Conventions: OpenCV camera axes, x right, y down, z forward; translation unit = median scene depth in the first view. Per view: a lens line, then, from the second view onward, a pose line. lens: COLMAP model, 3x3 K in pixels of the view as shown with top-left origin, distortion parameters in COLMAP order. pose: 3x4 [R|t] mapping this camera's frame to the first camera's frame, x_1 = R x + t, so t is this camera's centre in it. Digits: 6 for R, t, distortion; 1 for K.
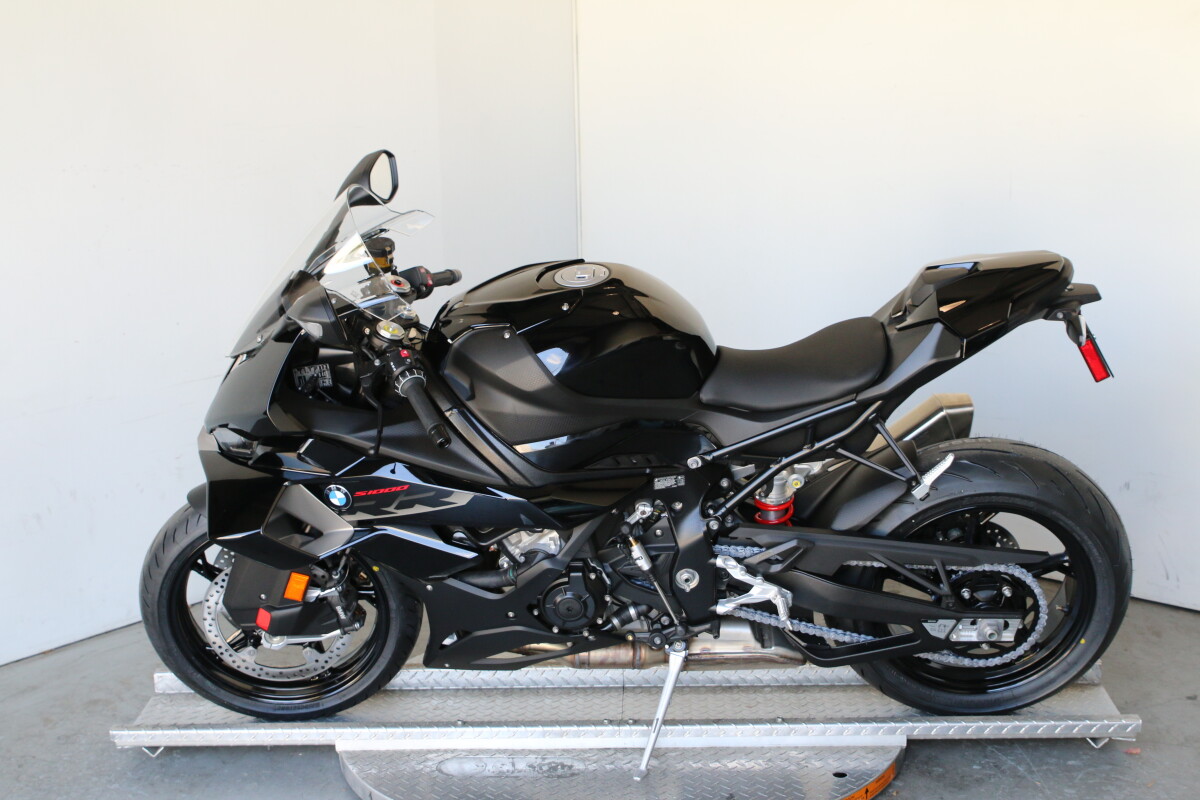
lens RADIAL K [[1843.7, 0, 600.0], [0, 1843.7, 400.0], [0, 0, 1]] dist [-0.013937, 0.070947]
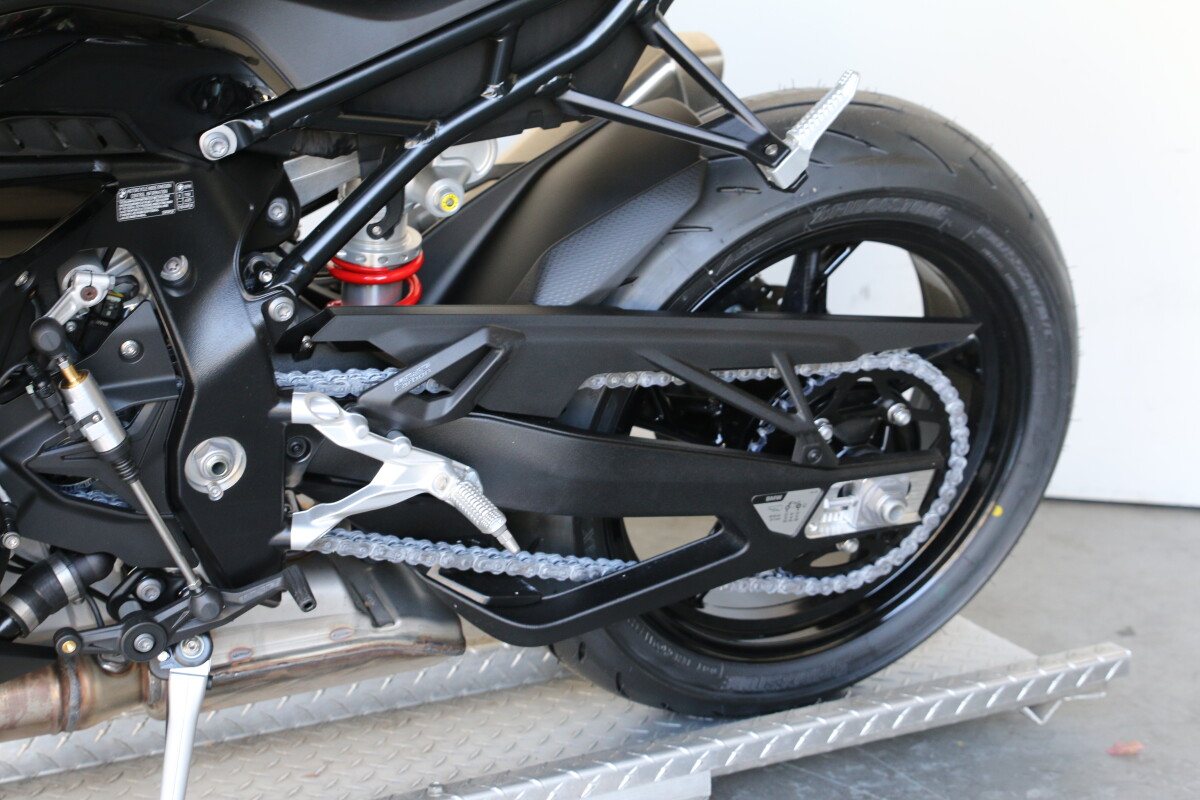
lens RADIAL K [[1944.7, 0, 600.0], [0, 1944.7, 400.0], [0, 0, 1]] dist [-0.034478, -0.049610]
pose [[0.888180, -0.100779, 0.448307, -0.059622], [0.106825, 0.994207, 0.011857, 0.087306], [-0.446905, 0.037359, 0.893801, 0.607607]]
